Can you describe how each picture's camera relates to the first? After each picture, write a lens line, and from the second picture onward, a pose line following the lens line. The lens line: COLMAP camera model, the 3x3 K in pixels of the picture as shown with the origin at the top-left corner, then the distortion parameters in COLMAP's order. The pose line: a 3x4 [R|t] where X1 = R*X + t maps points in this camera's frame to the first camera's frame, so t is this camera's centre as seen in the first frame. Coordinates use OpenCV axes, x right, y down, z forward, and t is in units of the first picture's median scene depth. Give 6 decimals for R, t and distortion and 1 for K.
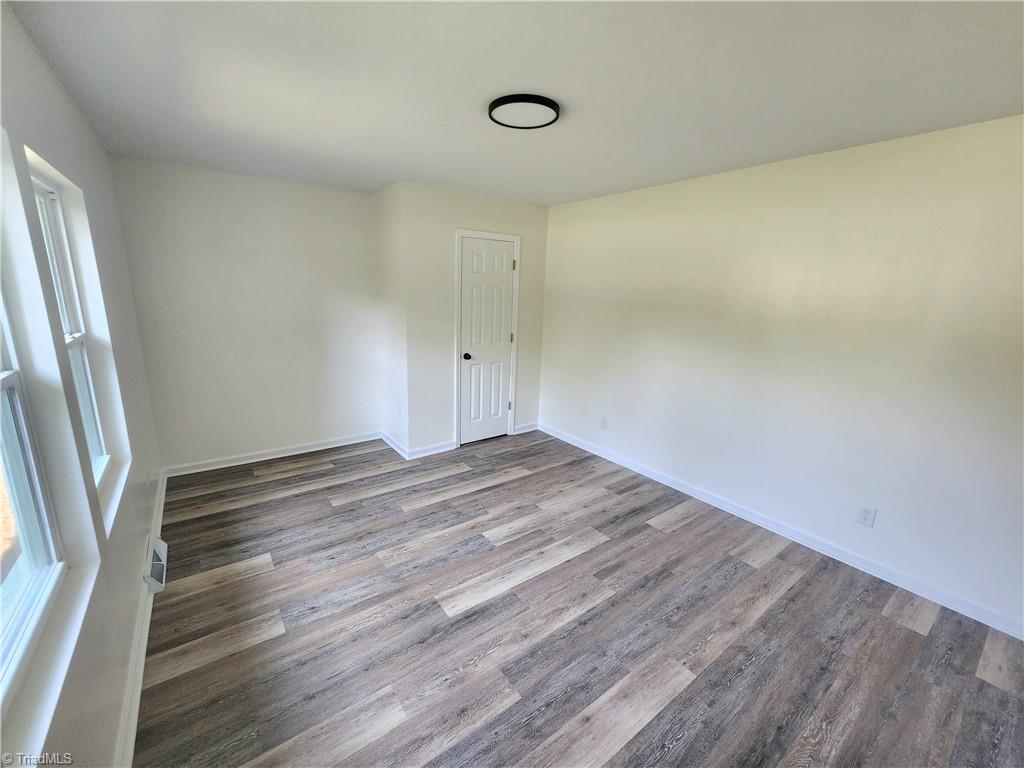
lens RADIAL K [[417.2, 0, 506.5], [0, 417.2, 382.6], [0, 0, 1]] dist [0.002299, 0.000420]
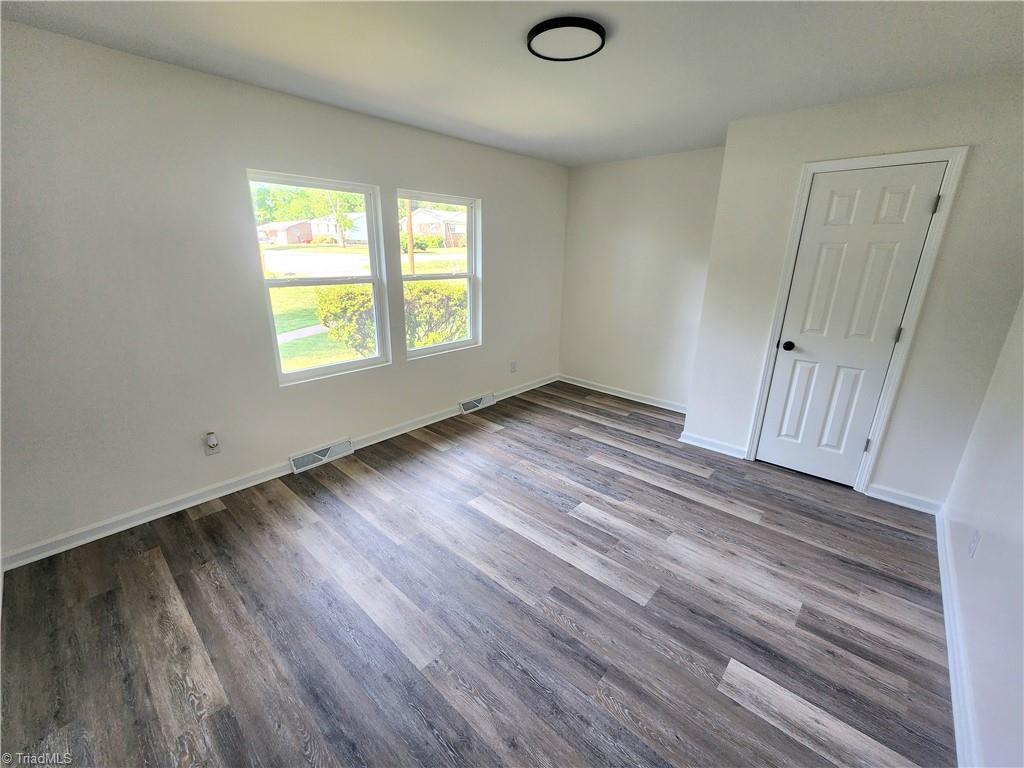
lens RADIAL K [[417.2, 0, 510.8], [0, 417.2, 387.1], [0, 0, 1]] dist [0.002299, 0.000420]
pose [[0.205579, 0.278016, -0.938320, 0.635183], [-0.227720, 0.946071, 0.230420, -0.067204], [0.951778, 0.166305, 0.257803, 0.464505]]
